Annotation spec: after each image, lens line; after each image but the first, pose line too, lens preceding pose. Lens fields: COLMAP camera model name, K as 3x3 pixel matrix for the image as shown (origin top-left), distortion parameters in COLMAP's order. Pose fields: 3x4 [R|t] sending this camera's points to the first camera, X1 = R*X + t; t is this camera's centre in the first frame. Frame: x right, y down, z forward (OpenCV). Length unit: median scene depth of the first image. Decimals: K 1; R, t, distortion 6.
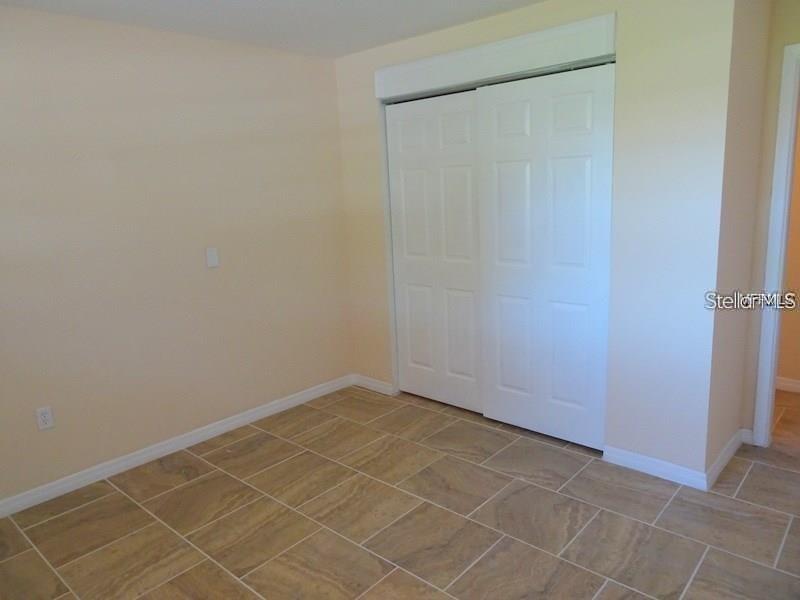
lens RADIAL K [[569.2, 0, 396.6], [0, 569.2, 300.6], [0, 0, 1]] dist [-0.001005, 0.004364]
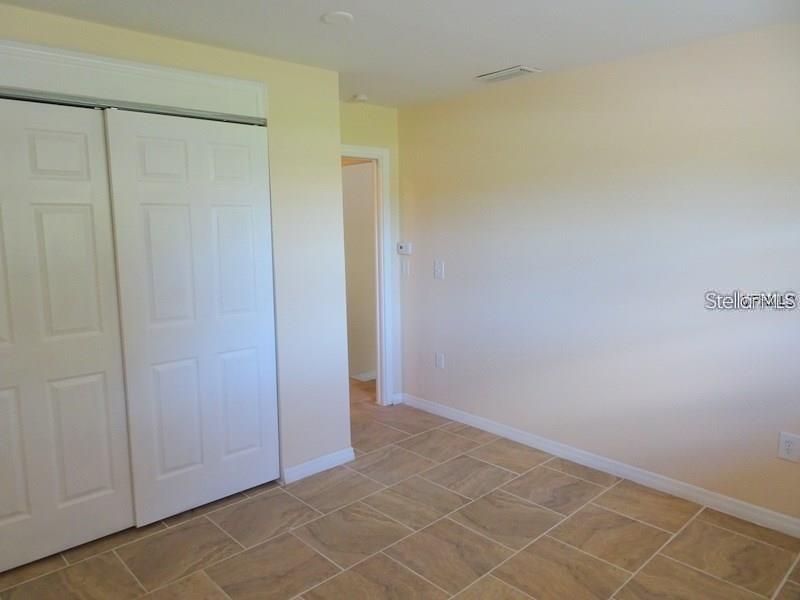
lens RADIAL K [[569.2, 0, 396.3], [0, 569.2, 299.1], [0, 0, 1]] dist [-0.001005, 0.004364]
pose [[0.086098, -0.091984, 0.992031, -0.663471], [0.209314, 0.975175, 0.072254, -0.097537], [-0.974051, 0.201425, 0.103214, 0.619167]]
